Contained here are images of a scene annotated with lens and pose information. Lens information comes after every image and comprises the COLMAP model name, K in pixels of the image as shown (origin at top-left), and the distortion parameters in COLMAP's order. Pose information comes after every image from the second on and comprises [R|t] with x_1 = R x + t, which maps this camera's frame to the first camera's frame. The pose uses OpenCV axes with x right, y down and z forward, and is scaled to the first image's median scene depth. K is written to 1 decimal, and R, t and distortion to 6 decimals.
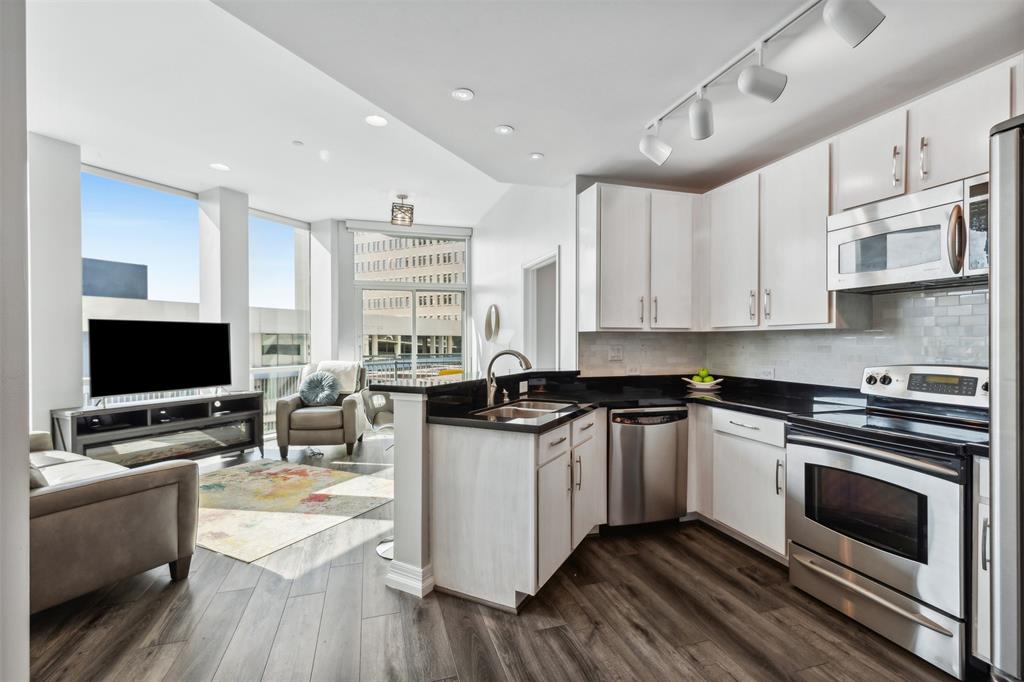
lens RADIAL K [[464.4, 0, 512.0], [0, 464.4, 341.0], [0, 0, 1]] dist [-0.000605, -0.000147]
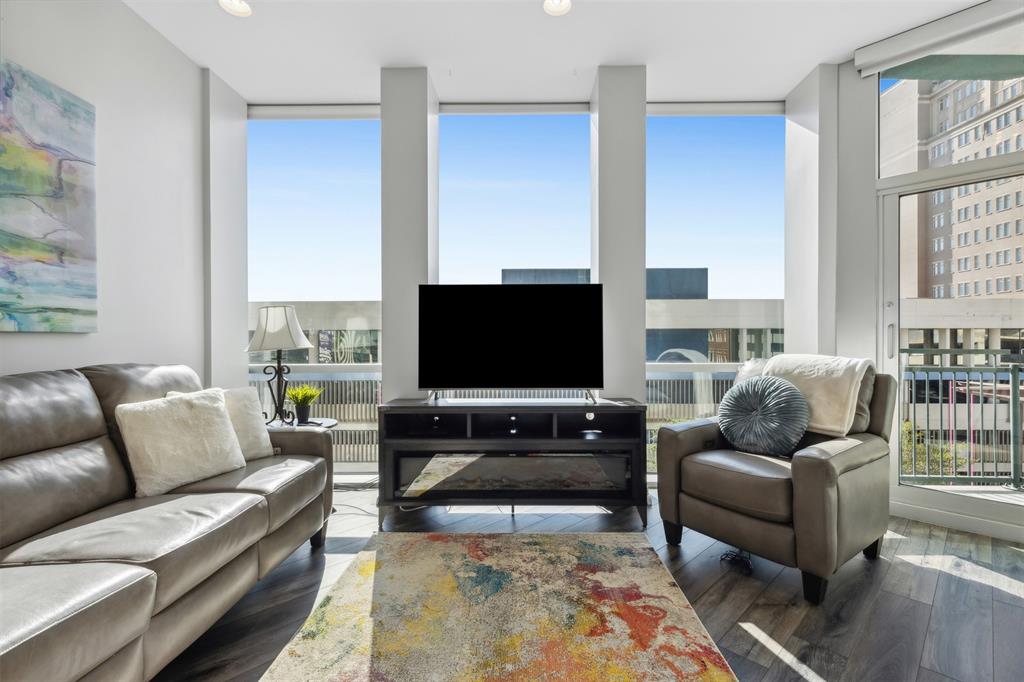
lens RADIAL K [[464.4, 0, 512.0], [0, 464.4, 341.0], [0, 0, 1]] dist [-0.000605, -0.000147]
pose [[0.458830, 0.003989, -0.888515, -0.129256], [0.002027, 0.999983, 0.005536, 0.031135], [0.888522, -0.004341, 0.458814, 0.616843]]
